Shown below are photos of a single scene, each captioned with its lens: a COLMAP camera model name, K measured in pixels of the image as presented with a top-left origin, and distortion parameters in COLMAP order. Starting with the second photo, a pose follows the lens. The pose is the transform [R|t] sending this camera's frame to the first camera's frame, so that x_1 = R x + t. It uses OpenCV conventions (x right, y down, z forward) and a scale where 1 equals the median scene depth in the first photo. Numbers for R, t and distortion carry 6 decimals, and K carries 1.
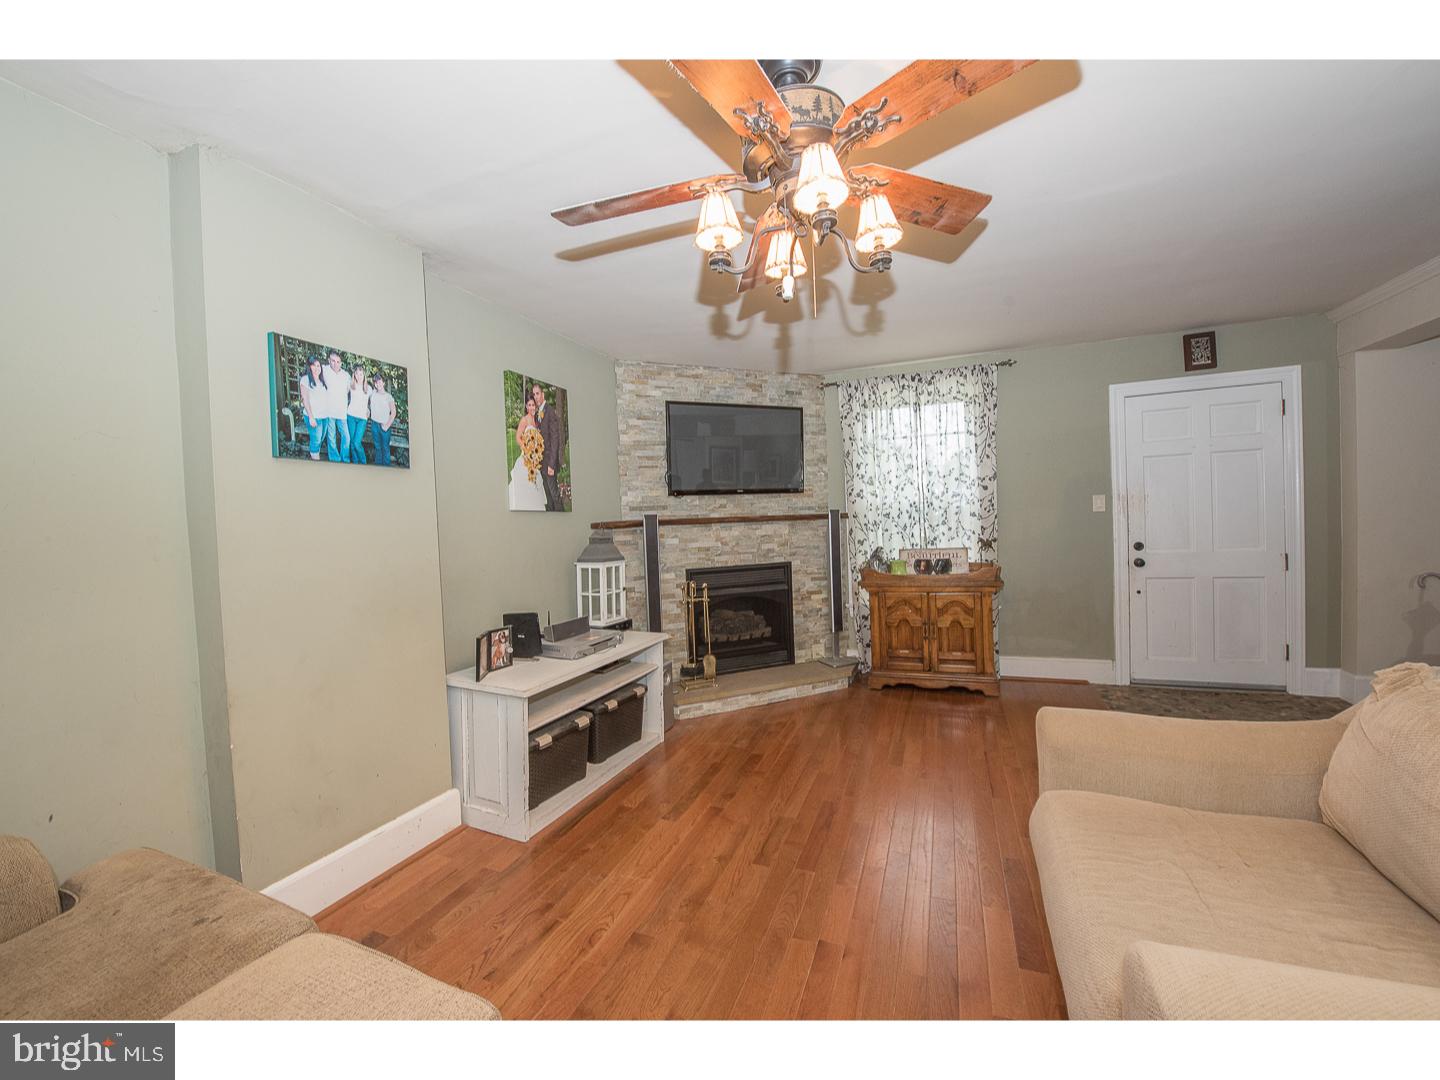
lens RADIAL K [[581.0, 0, 720.0], [0, 581.0, 540.0], [0, 0, 1]] dist [-0.008937, -0.003734]
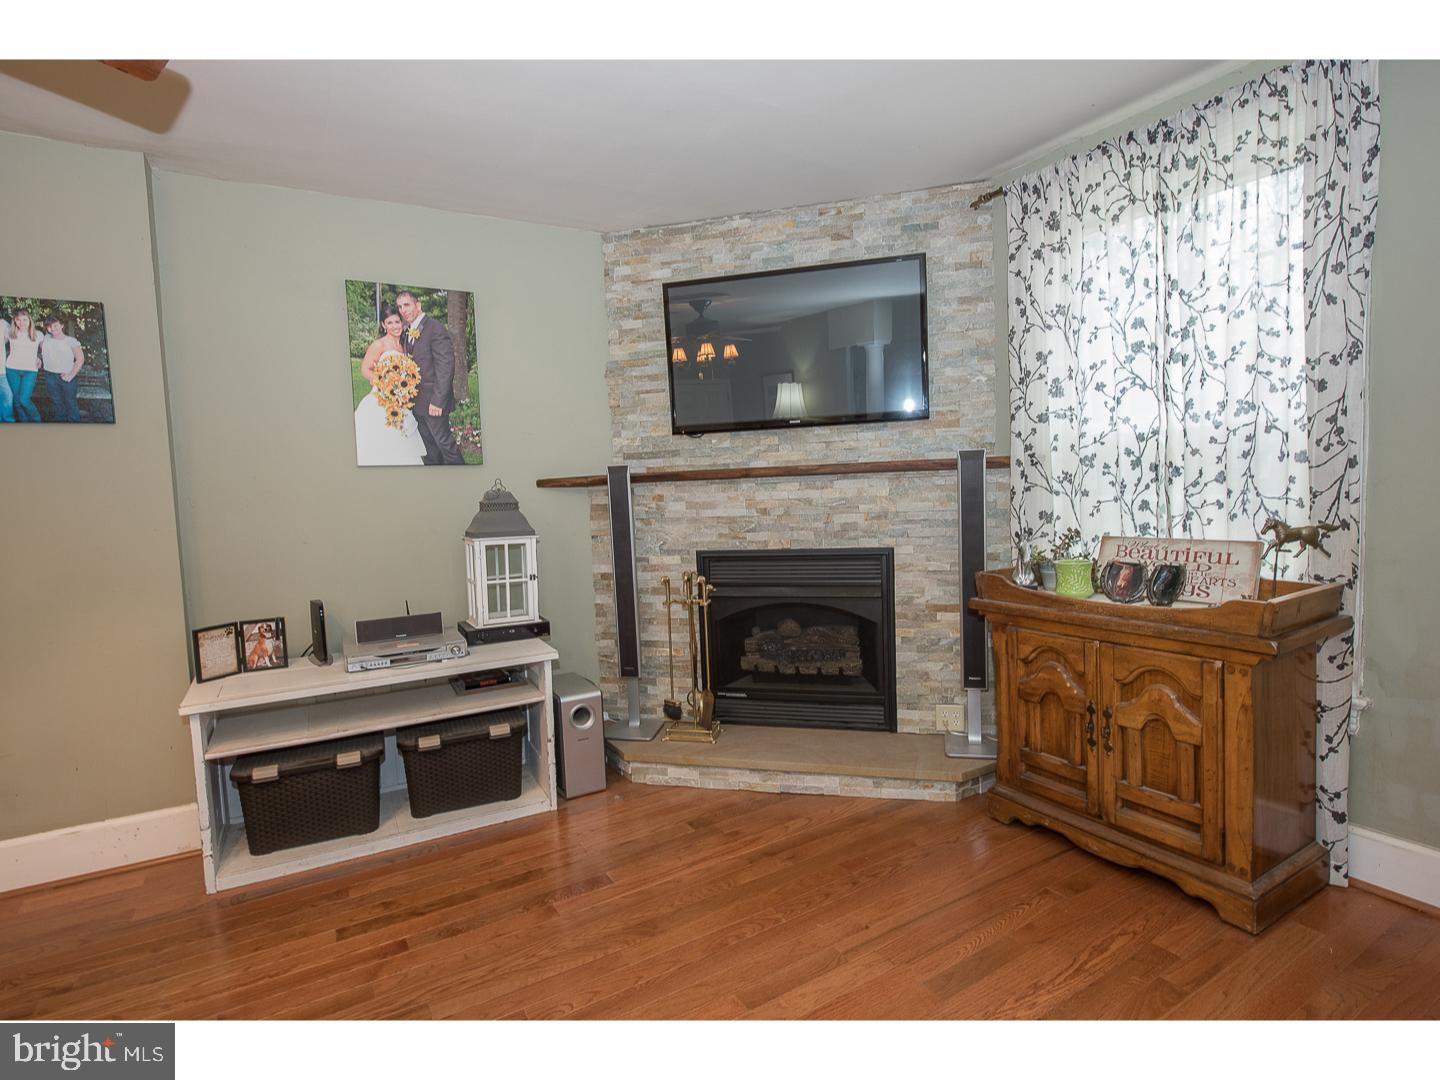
lens RADIAL K [[745.5, 0, 720.0], [0, 745.5, 540.0], [0, 0, 1]] dist [-0.002616, -0.002277]
pose [[0.783175, 0.054683, -0.619392, 0.554937], [-0.008172, 0.996945, 0.077683, -0.029851], [0.621748, -0.055778, 0.781229, 0.458197]]
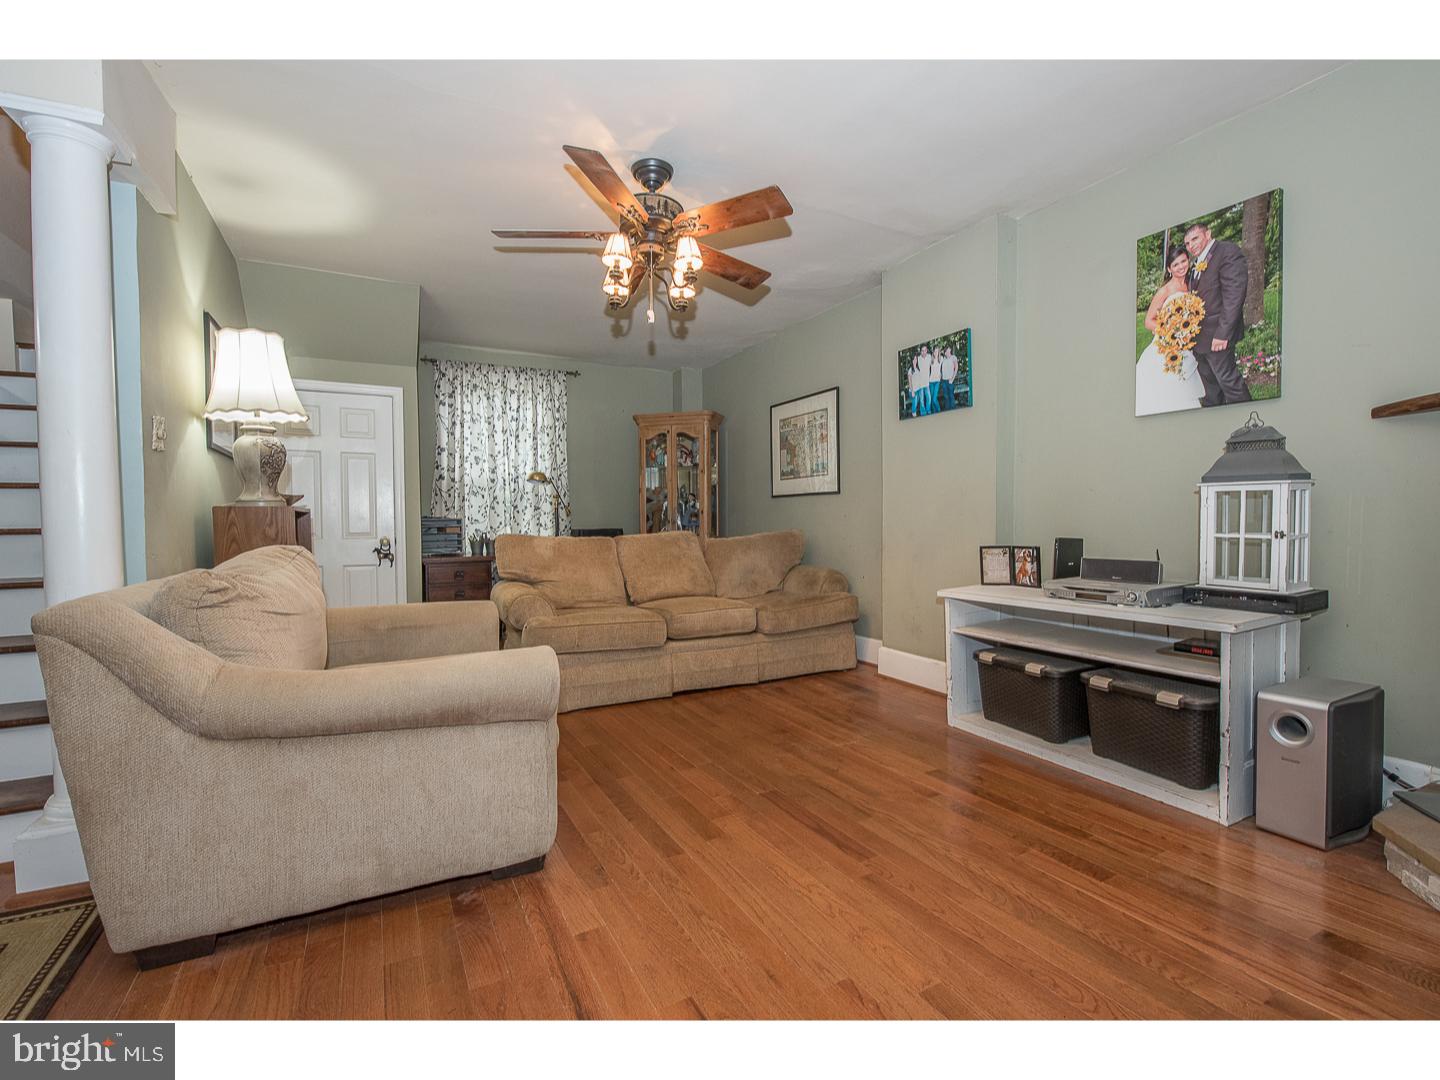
lens RADIAL K [[636.0, 0, 720.0], [0, 636.0, 540.0], [0, 0, 1]] dist [-0.000002, -0.009178]
pose [[-0.646127, 0.067957, -0.760198, 0.606511], [0.015773, 0.997004, 0.075719, 0.037814], [0.763067, 0.036934, -0.645264, 0.992606]]
